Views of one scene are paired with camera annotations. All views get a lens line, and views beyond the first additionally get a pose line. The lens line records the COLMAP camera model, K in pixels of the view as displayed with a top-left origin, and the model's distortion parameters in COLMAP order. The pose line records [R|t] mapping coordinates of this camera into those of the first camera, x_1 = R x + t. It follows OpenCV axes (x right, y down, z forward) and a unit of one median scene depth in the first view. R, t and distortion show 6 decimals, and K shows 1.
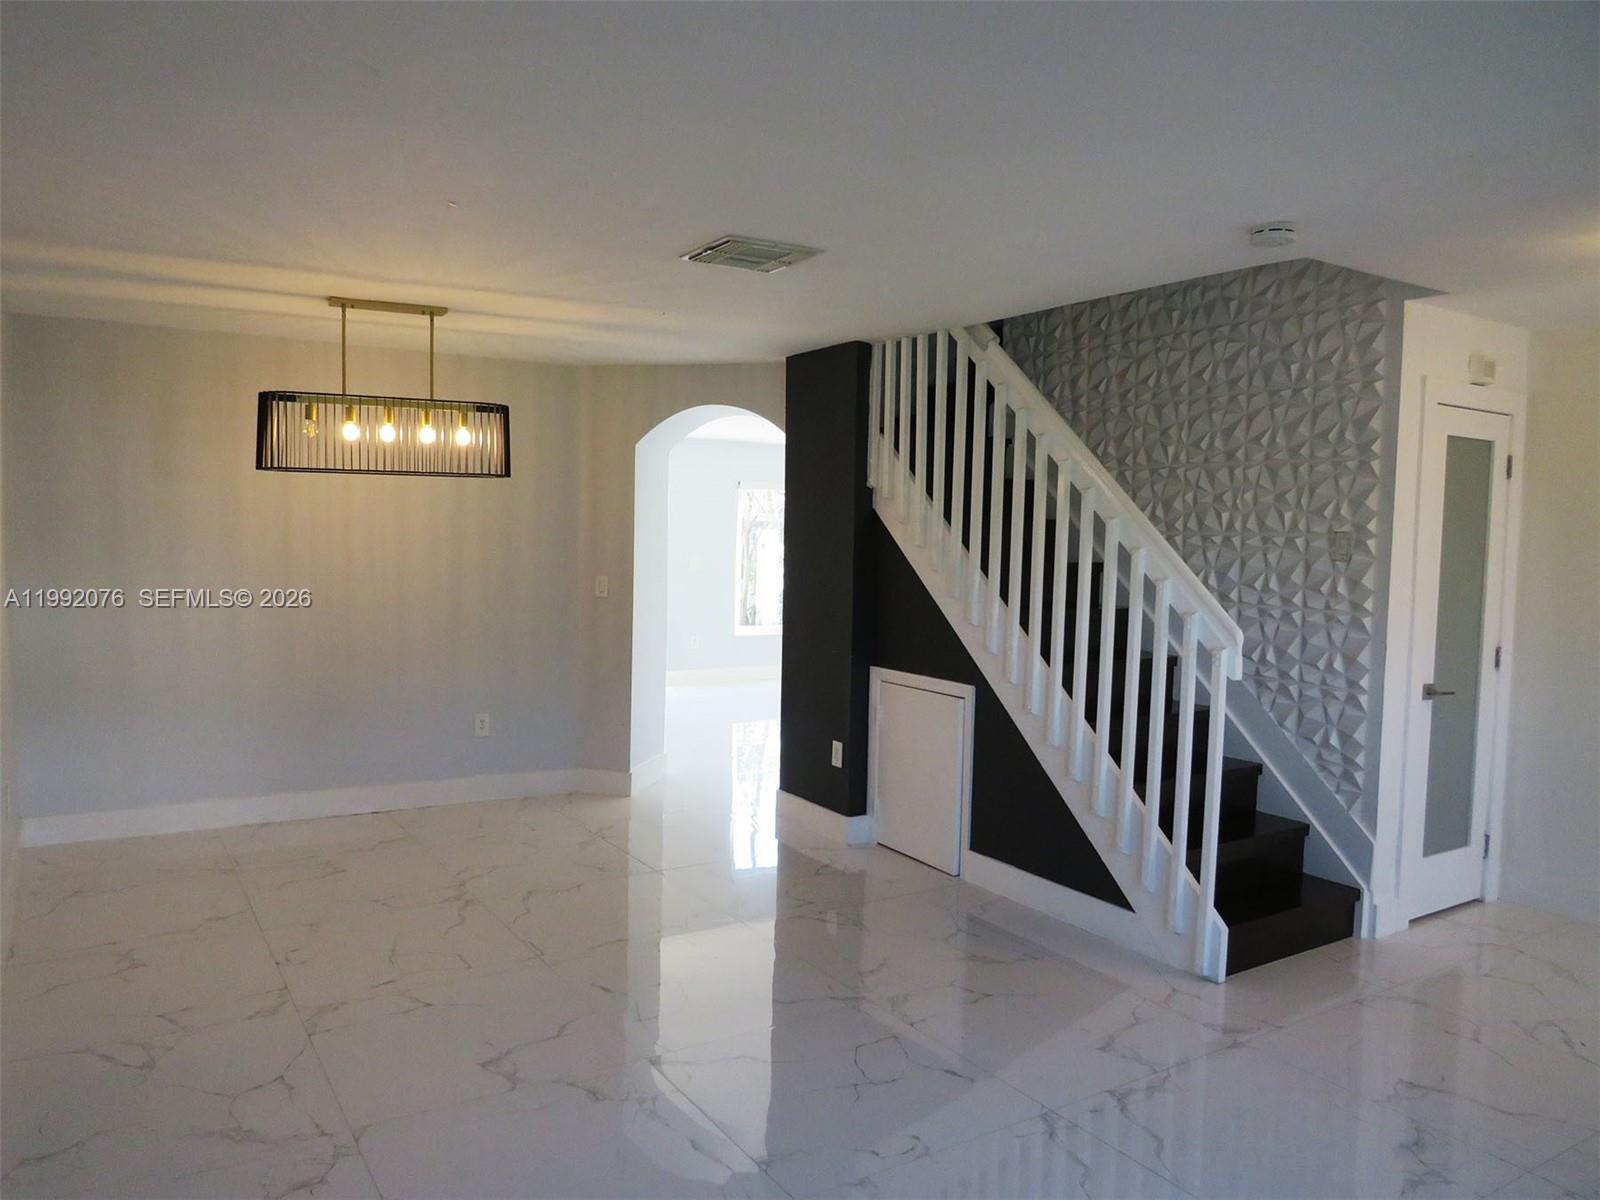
lens RADIAL K [[1124.3, 0, 793.5], [0, 1124.3, 604.8], [0, 0, 1]] dist [-0.030863, 0.006657]
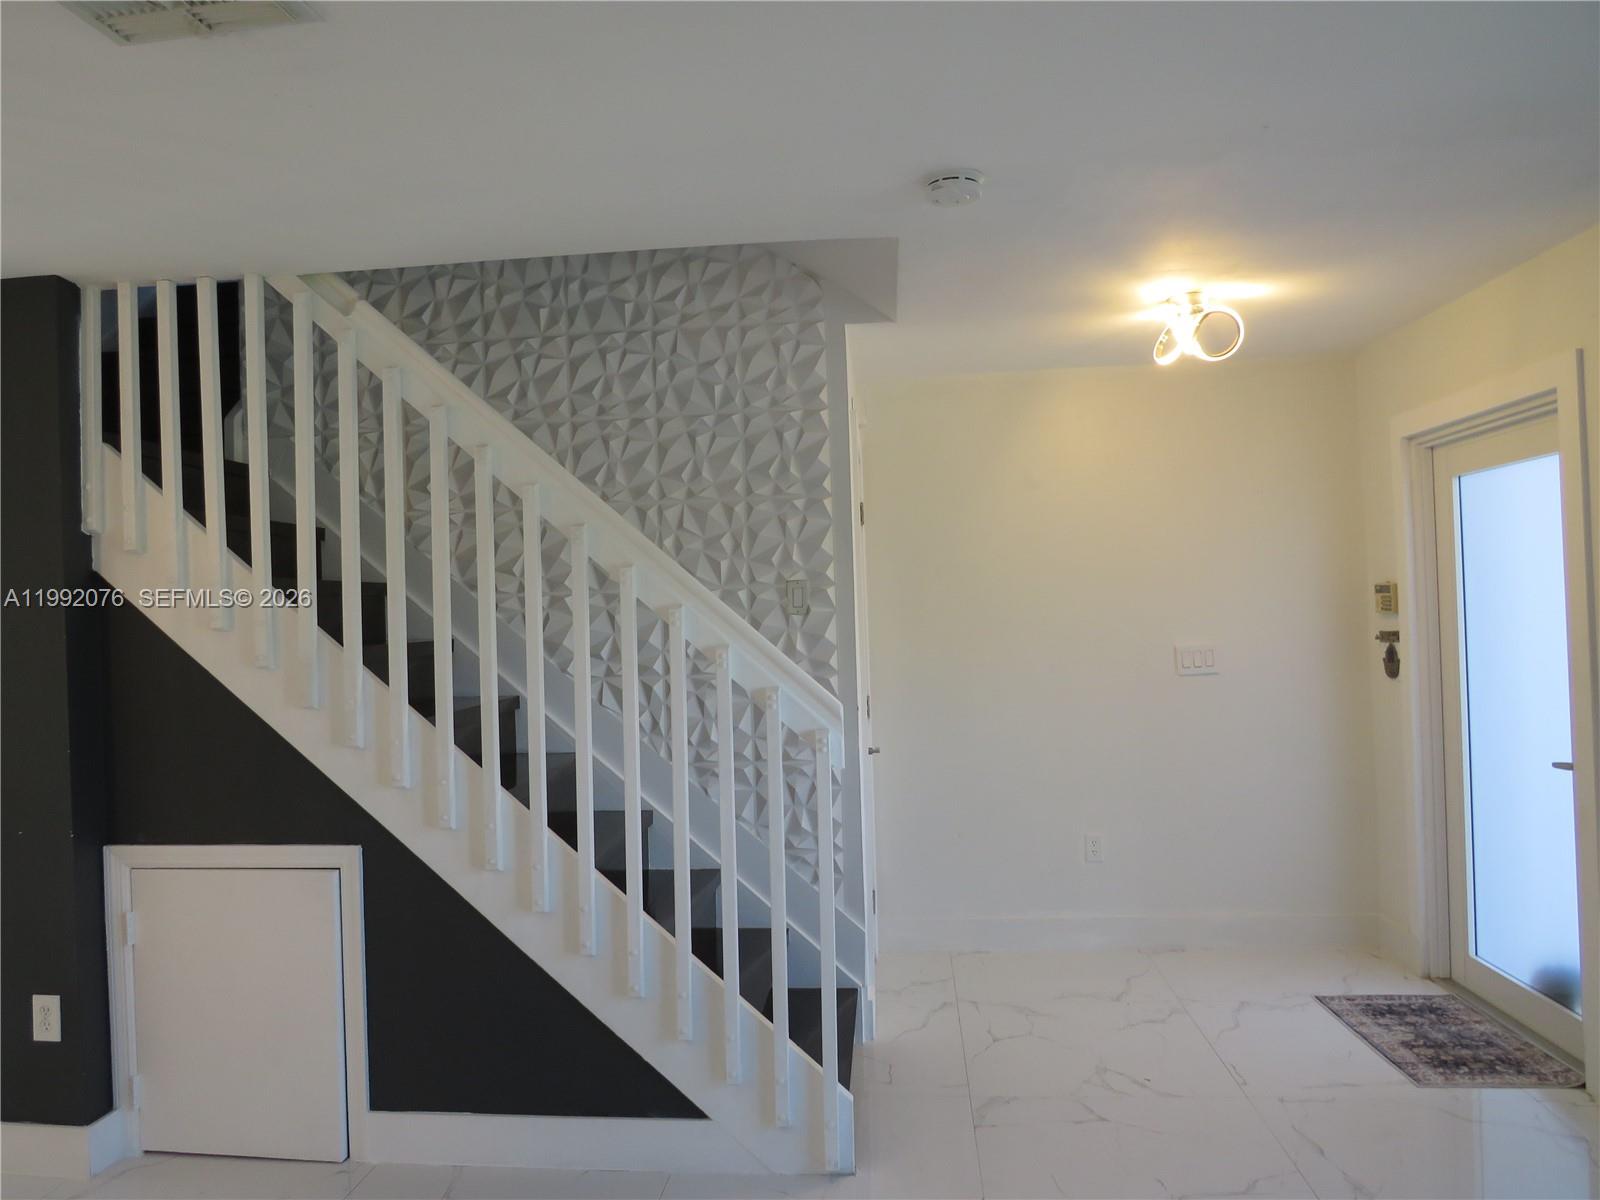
lens RADIAL K [[1124.3, 0, 804.0], [0, 1124.3, 597.7], [0, 0, 1]] dist [-0.030863, 0.006657]
pose [[0.617593, -0.033153, 0.785799, -0.182154], [0.096328, 0.994778, -0.033738, -0.021126], [-0.780577, 0.096531, 0.617561, 0.438129]]
